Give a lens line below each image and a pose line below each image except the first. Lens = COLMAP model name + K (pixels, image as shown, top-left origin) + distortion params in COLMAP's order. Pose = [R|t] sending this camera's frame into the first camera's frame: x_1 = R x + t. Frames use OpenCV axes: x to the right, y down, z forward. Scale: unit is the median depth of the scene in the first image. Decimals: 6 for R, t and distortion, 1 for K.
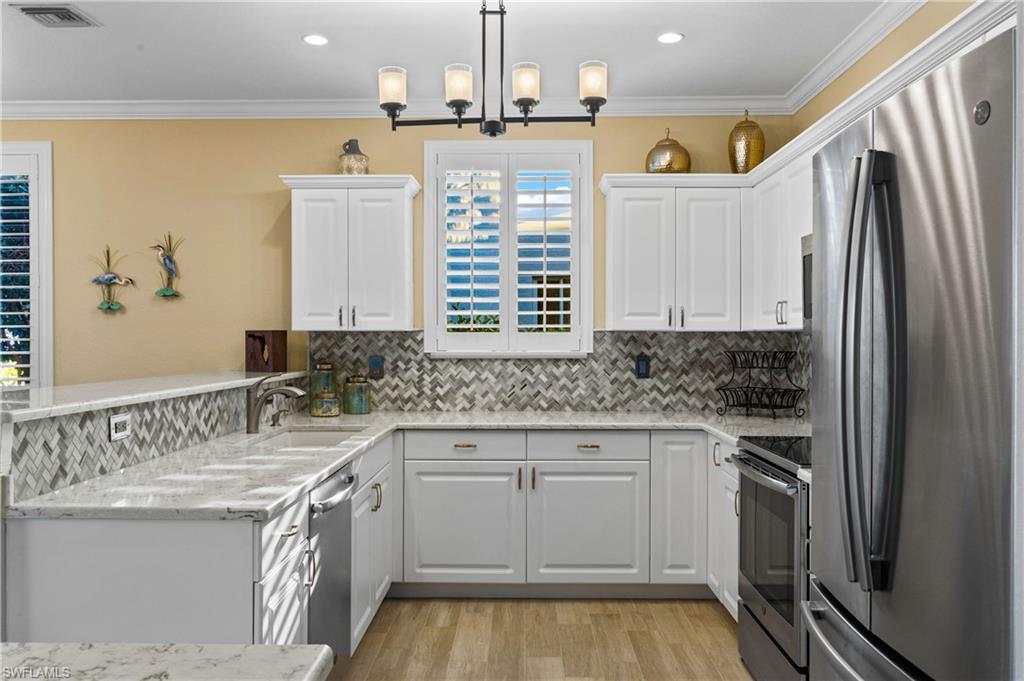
lens RADIAL K [[827.9, 0, 512.0], [0, 827.9, 340.5], [0, 0, 1]] dist [-0.002210, -0.004679]
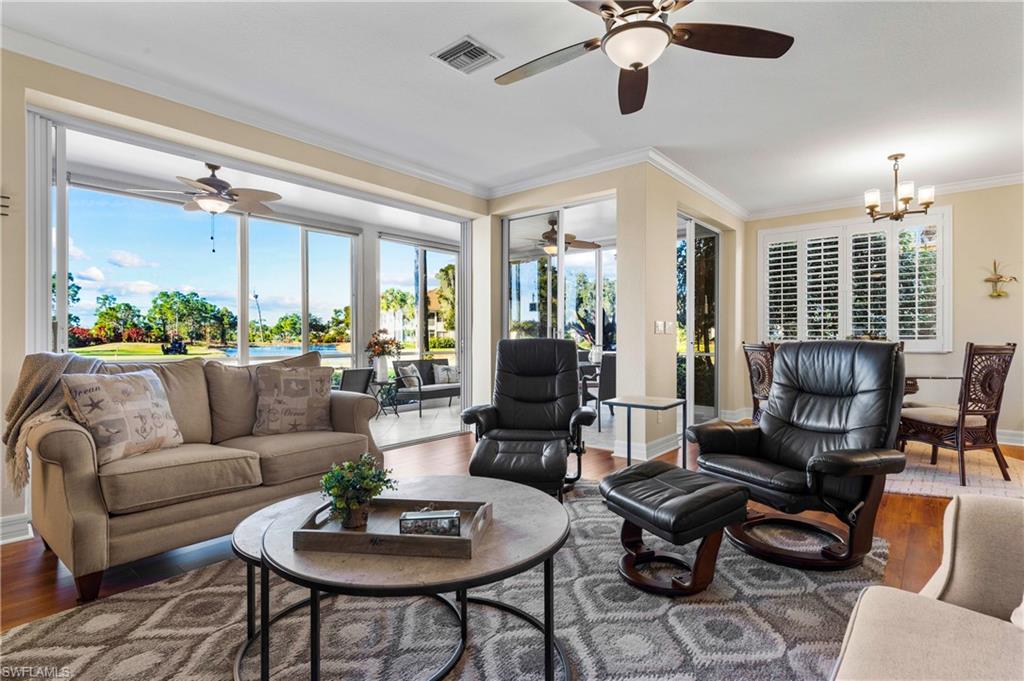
lens RADIAL K [[505.8, 0, 524.4], [0, 505.8, 339.1], [0, 0, 1]] dist [0.012461, -0.000207]
pose [[0.786170, 0.000231, -0.618010, -0.647135], [0.001854, 0.999995, 0.002732, 0.051392], [0.618007, -0.003294, 0.786166, -0.492128]]
